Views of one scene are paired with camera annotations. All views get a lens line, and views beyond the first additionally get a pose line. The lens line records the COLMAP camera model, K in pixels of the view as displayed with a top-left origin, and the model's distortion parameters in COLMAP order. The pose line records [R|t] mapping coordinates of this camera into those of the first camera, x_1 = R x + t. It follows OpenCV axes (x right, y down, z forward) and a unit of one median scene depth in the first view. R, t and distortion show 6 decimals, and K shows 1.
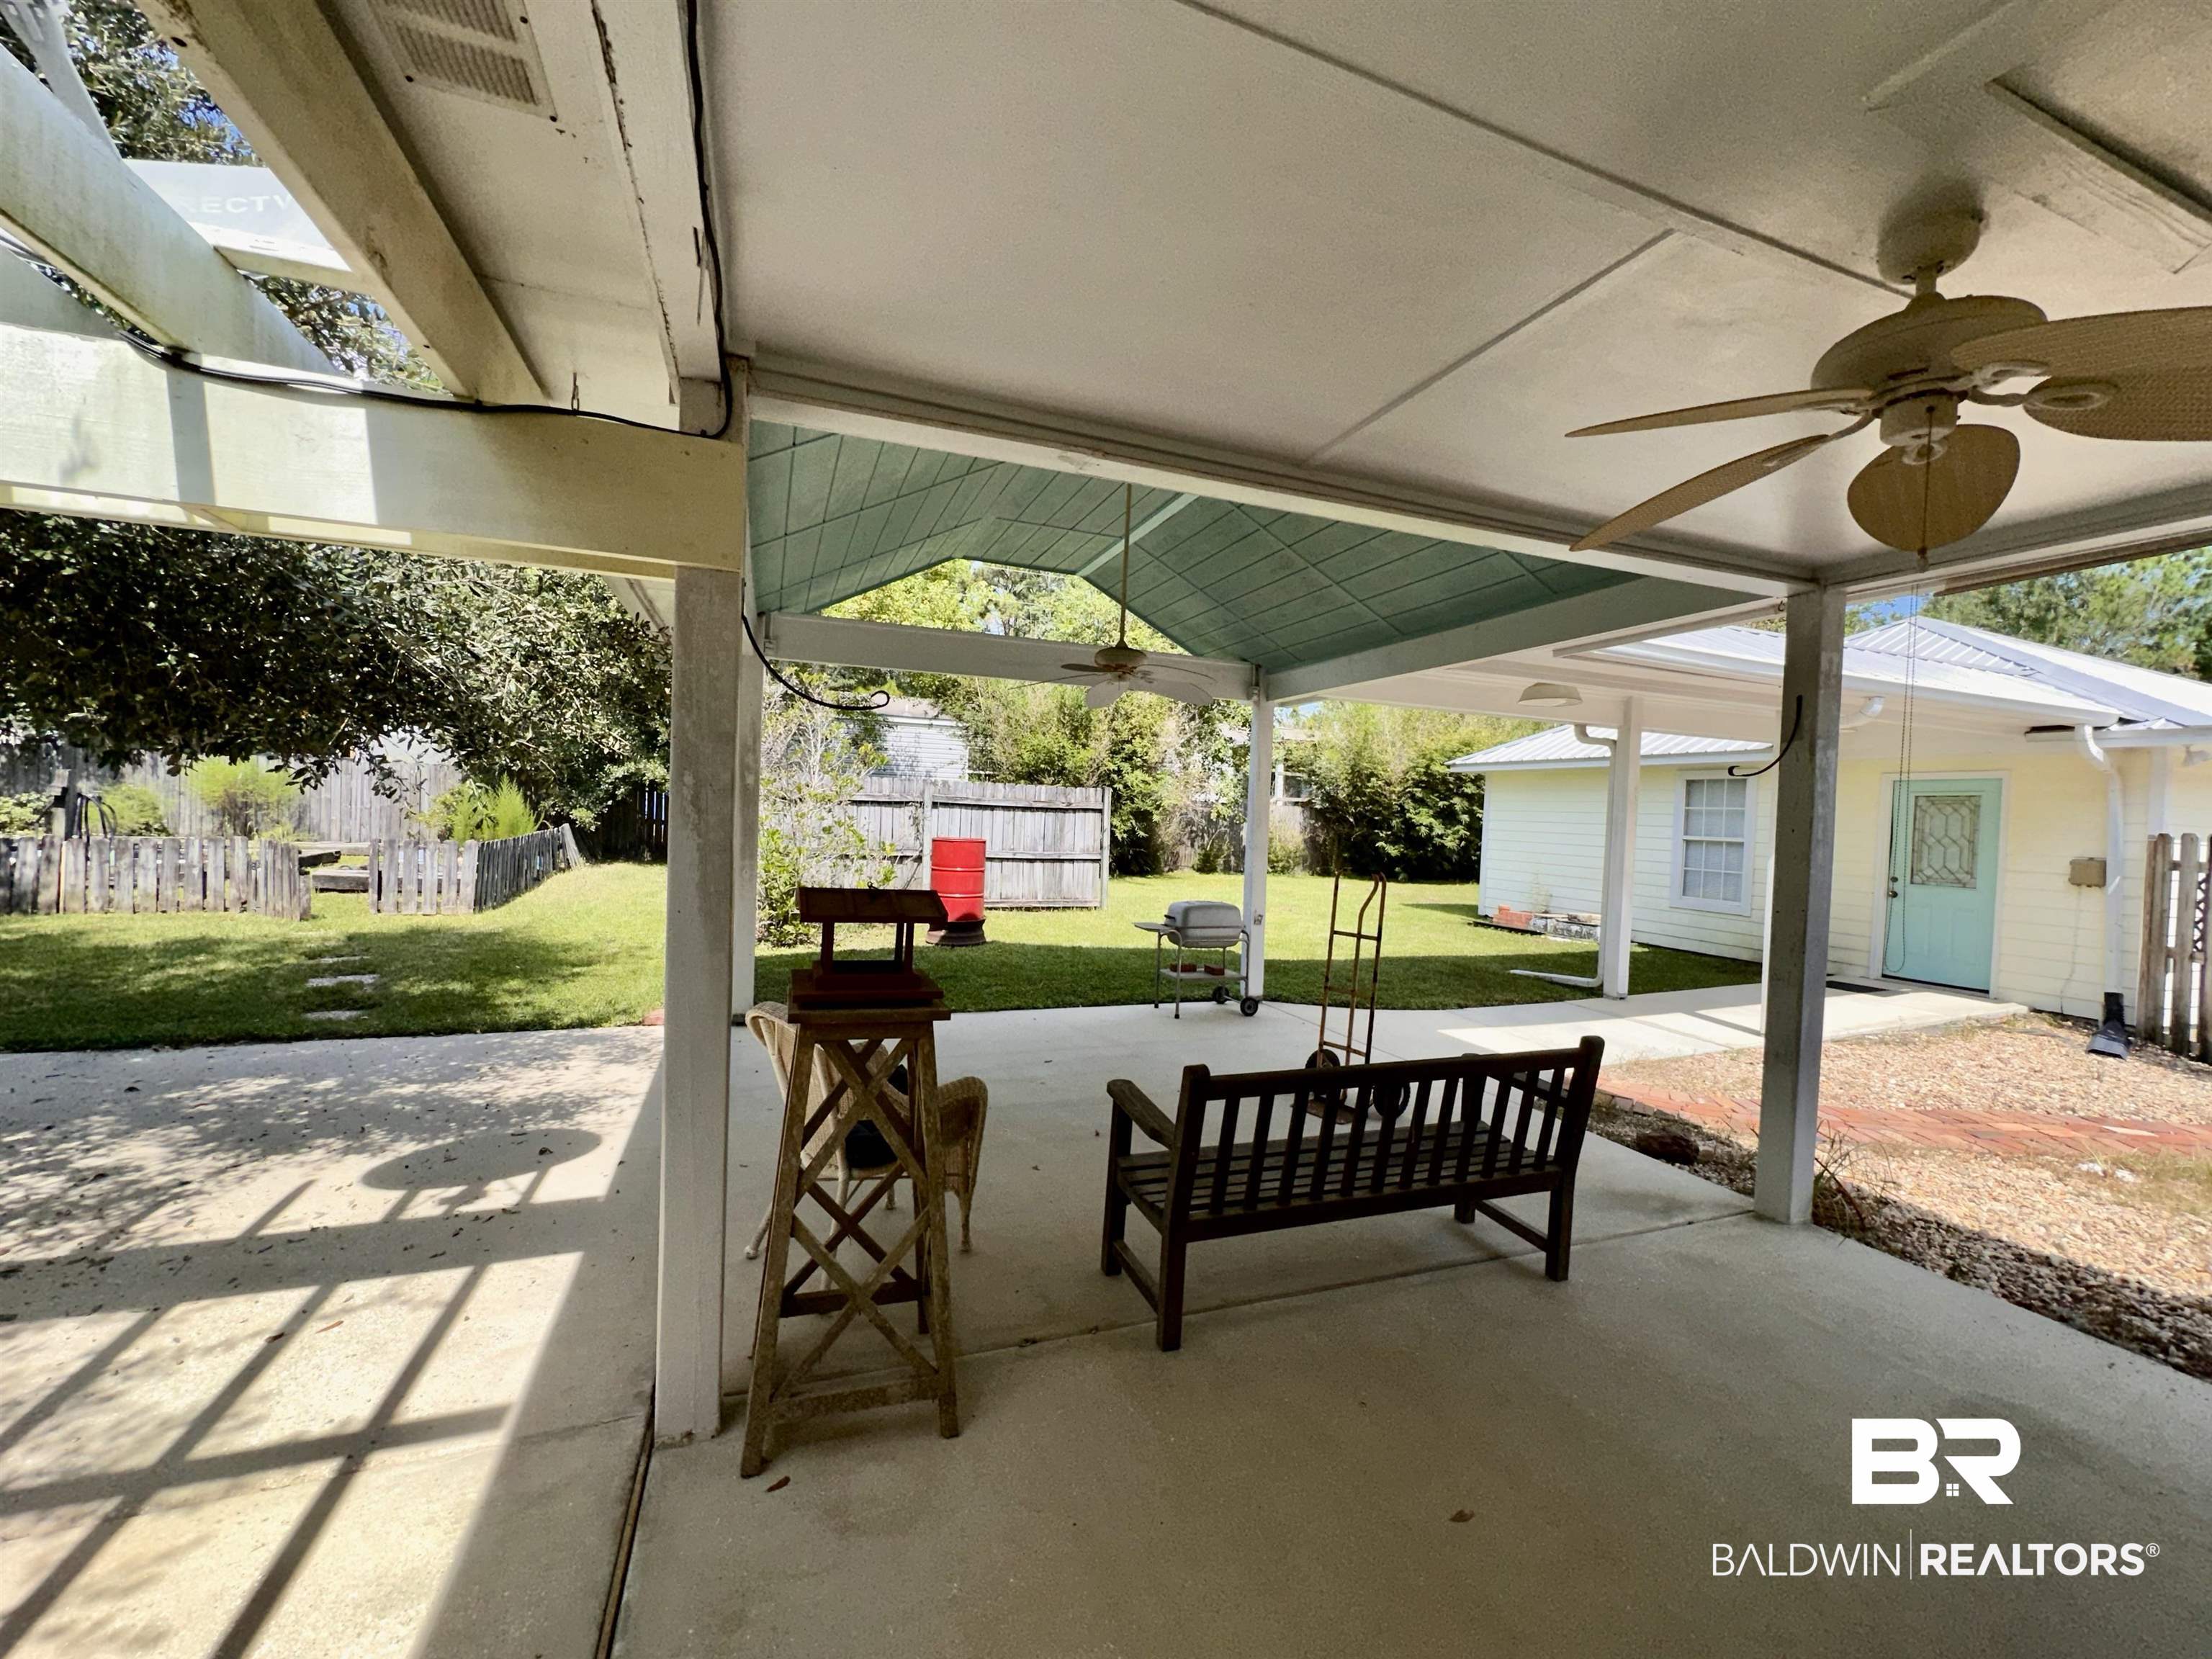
lens RADIAL K [[884.4, 0, 1107.8], [0, 884.4, 831.1], [0, 0, 1]] dist [-0.004262, 0.000102]
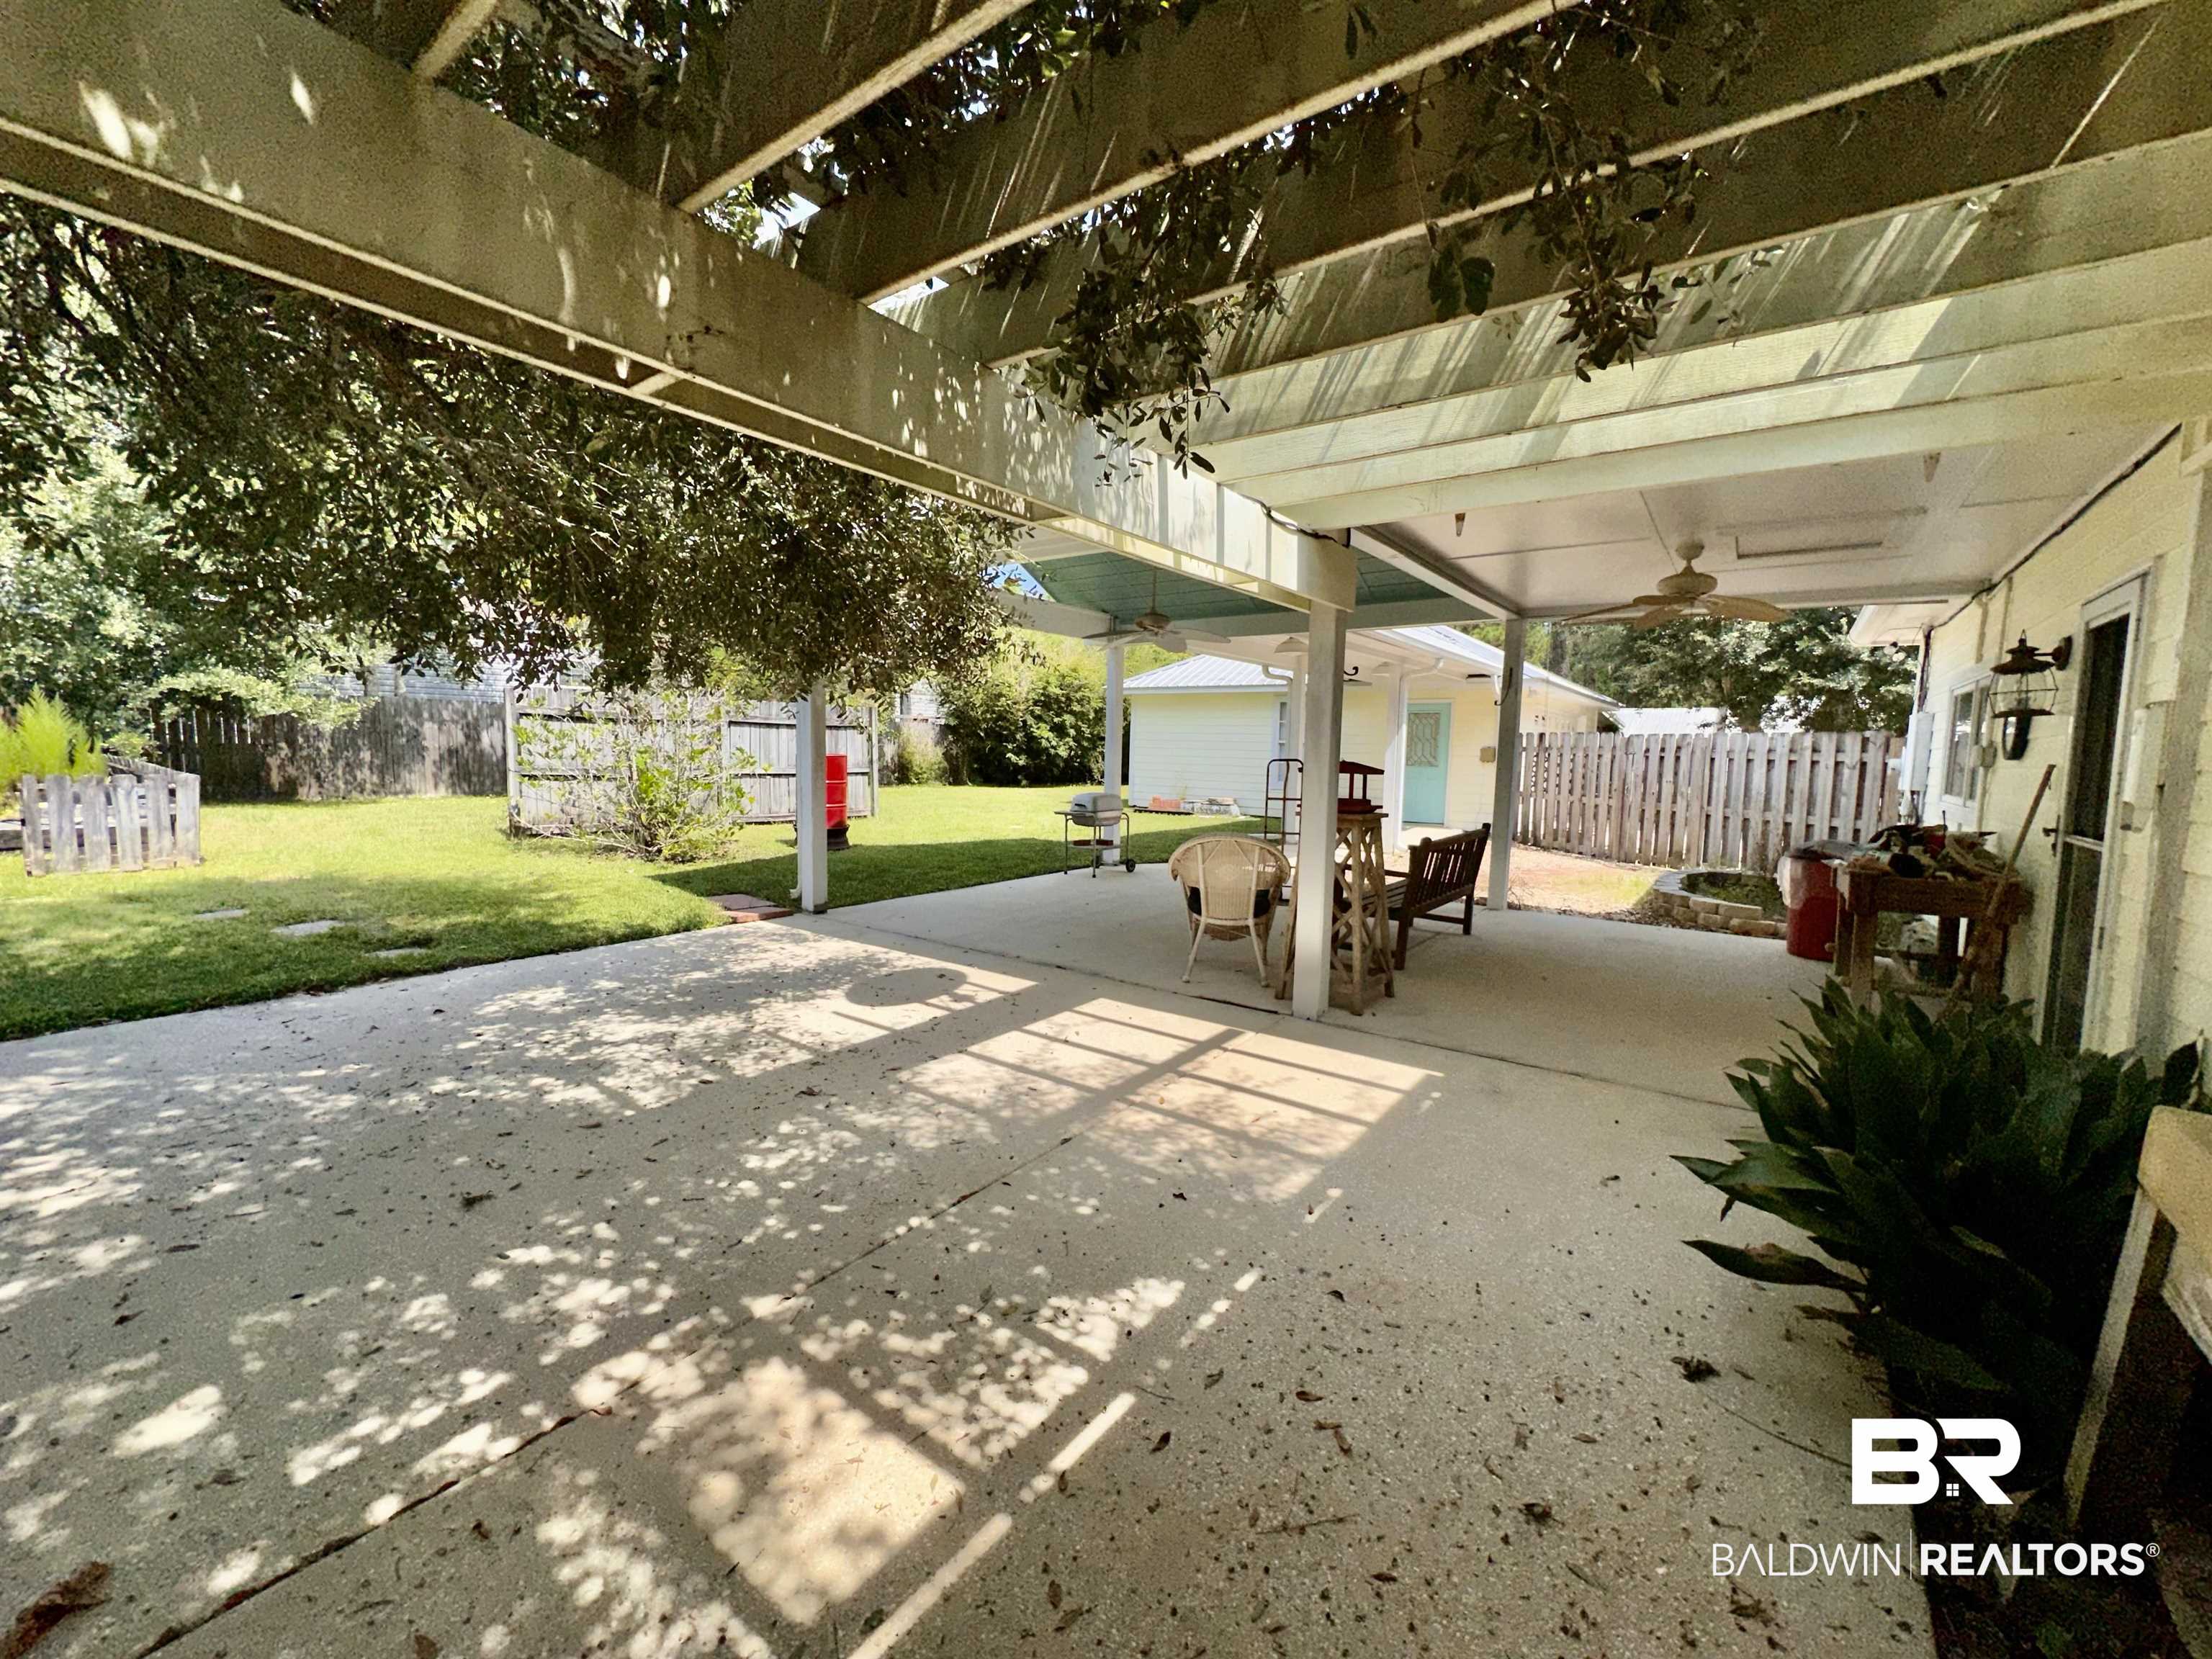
lens RADIAL K [[884.4, 0, 1107.4], [0, 884.4, 821.8], [0, 0, 1]] dist [-0.004262, 0.000102]
pose [[0.842422, -0.068037, 0.534506, -0.452789], [0.023656, 0.995710, 0.089459, 0.002273], [-0.538299, -0.062718, 0.840417, -0.113410]]
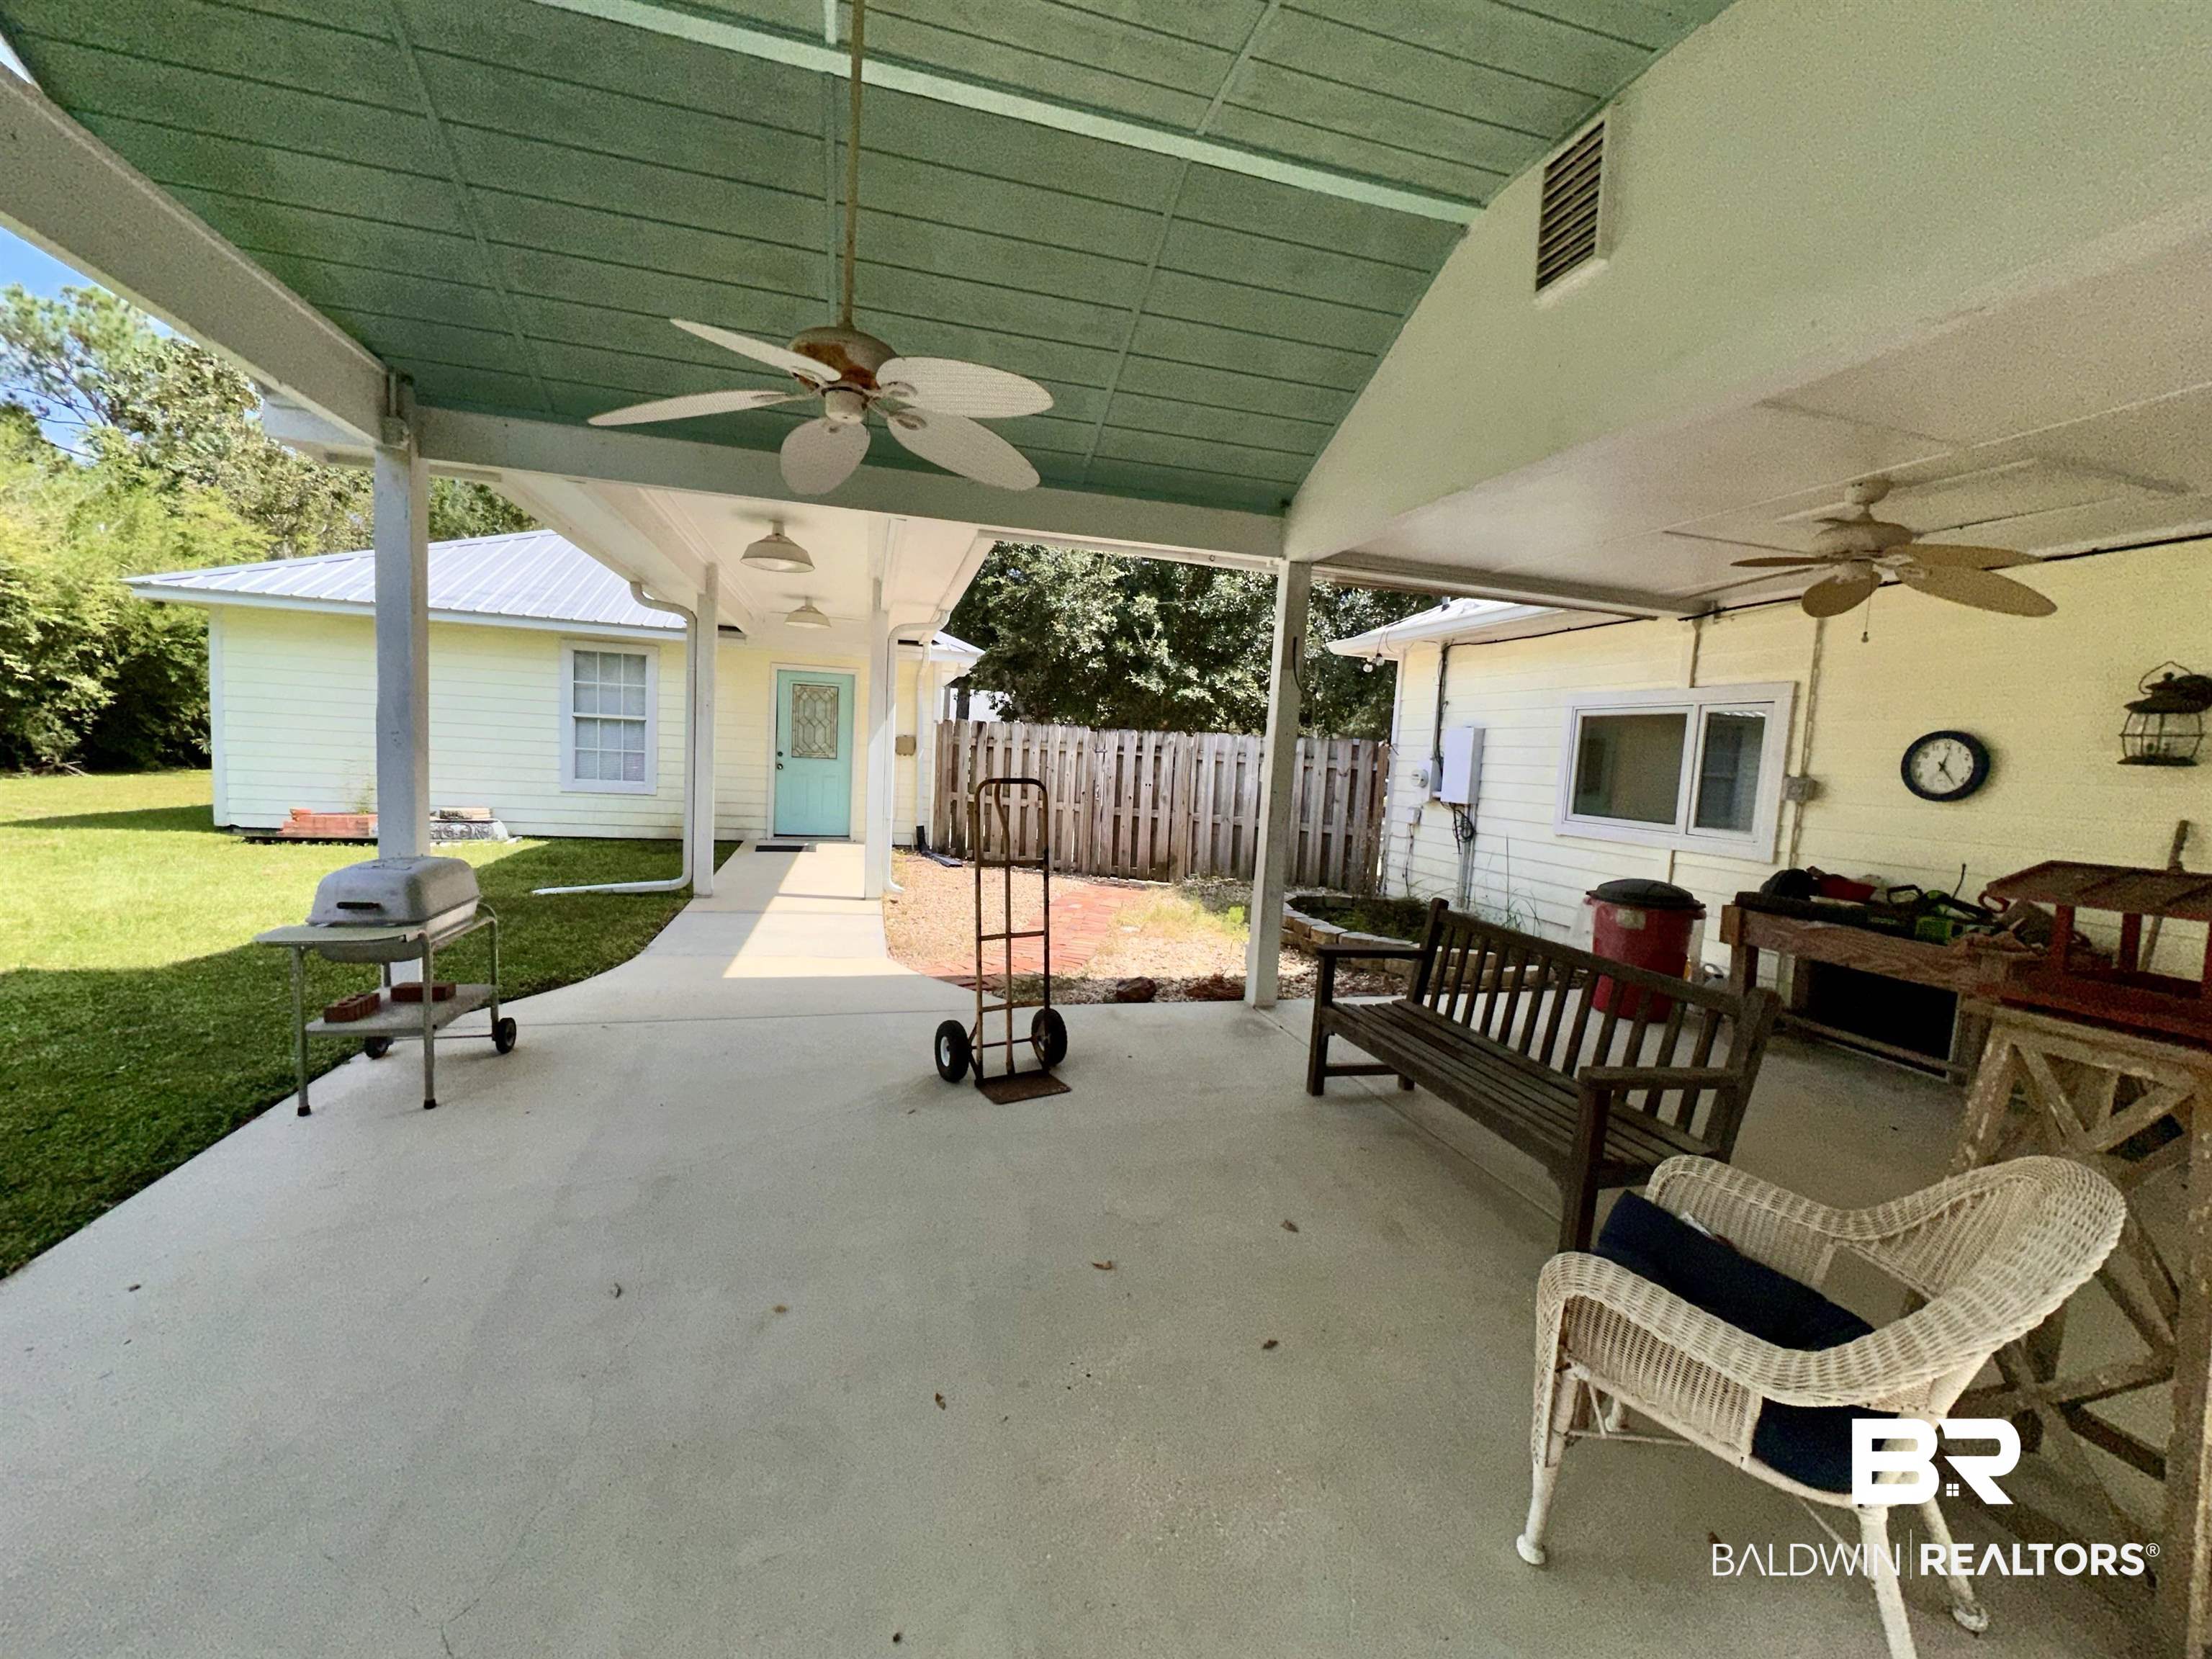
lens RADIAL K [[884.4, 0, 1111.6], [0, 884.4, 833.6], [0, 0, 1]] dist [-0.004262, 0.000102]
pose [[0.093082, -0.127703, 0.987435, -0.242247], [-0.029153, 0.990966, 0.130908, -0.007056], [-0.995232, -0.040972, 0.088518, 0.424988]]
